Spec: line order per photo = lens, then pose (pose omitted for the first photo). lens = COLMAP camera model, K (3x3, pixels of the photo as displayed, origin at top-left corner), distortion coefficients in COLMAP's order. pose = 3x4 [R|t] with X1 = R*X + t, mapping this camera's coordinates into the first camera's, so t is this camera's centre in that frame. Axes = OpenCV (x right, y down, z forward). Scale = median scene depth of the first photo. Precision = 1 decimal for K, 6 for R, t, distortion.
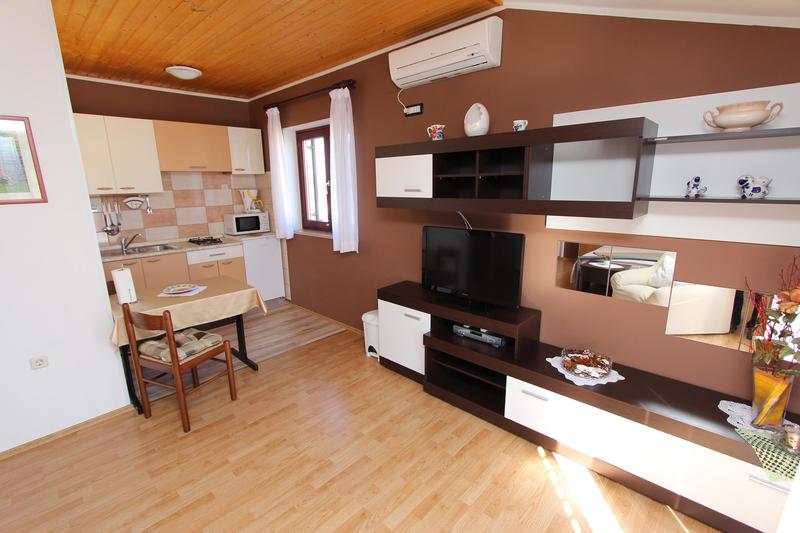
lens RADIAL K [[367.5, 0, 401.0], [0, 367.5, 268.6], [0, 0, 1]] dist [-0.020993, 0.004039]
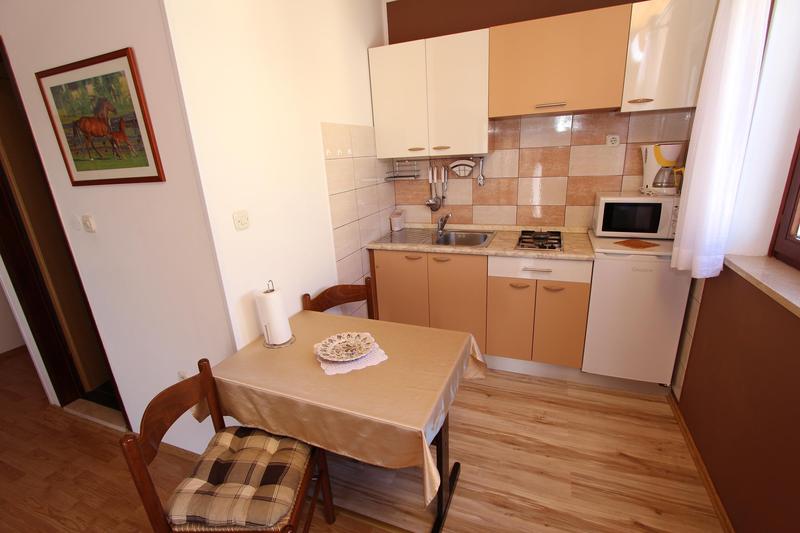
lens RADIAL K [[367.5, 0, 401.0], [0, 367.5, 268.6], [0, 0, 1]] dist [-0.020993, 0.004039]
pose [[0.363931, 0.276274, -0.889509, -0.137120], [-0.163394, 0.959125, 0.231045, -0.202576], [0.916982, 0.061256, 0.394197, 0.906468]]
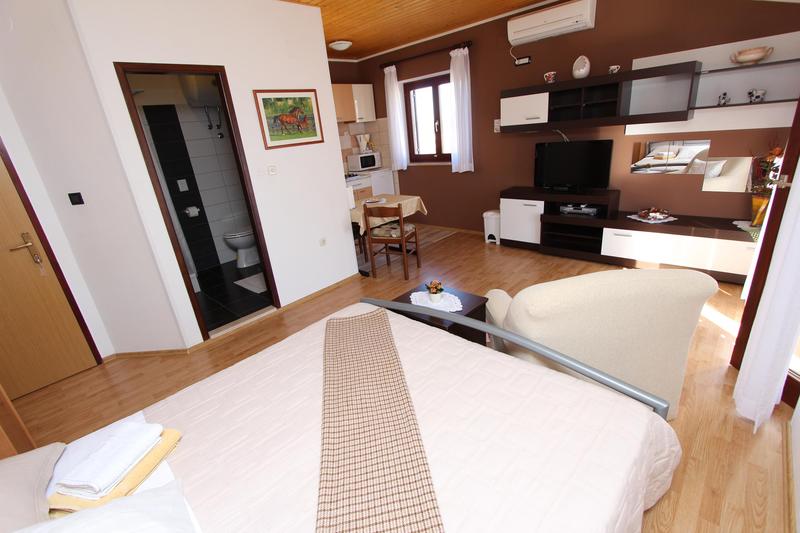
lens RADIAL K [[367.5, 0, 401.0], [0, 367.5, 268.6], [0, 0, 1]] dist [-0.020993, 0.004039]
pose [[0.996626, -0.075974, -0.031064, -0.489792], [0.079470, 0.987836, 0.133656, 0.149348], [0.020532, -0.135674, 0.990541, -0.570353]]
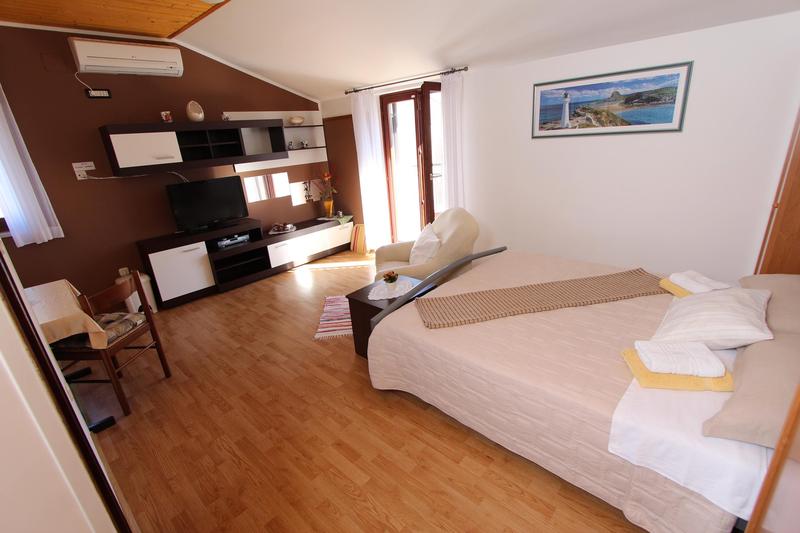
lens RADIAL K [[367.5, 0, 401.0], [0, 367.5, 268.6], [0, 0, 1]] dist [-0.020993, 0.004039]
pose [[-0.020147, -0.324841, 0.945554, -1.357298], [0.297765, 0.900879, 0.315837, -0.005741], [-0.954427, 0.287916, 0.078576, 0.156671]]
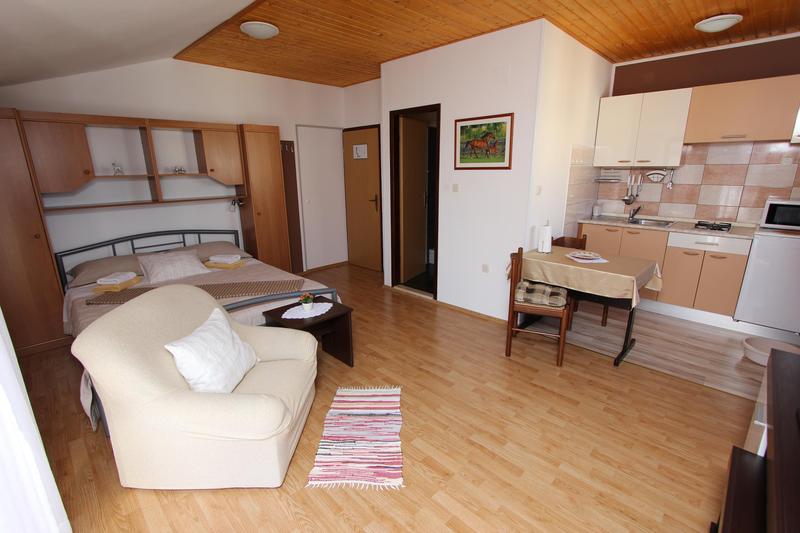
lens RADIAL K [[369.9, 0, 400.0], [0, 369.9, 266.5], [0, 0, 1]] dist [-0.011981, 0.000310]
pose [[-0.020418, 0.275348, -0.961128, 0.495133], [-0.219031, 0.936743, 0.273015, -0.097424], [0.975504, 0.216091, 0.041183, 0.452873]]
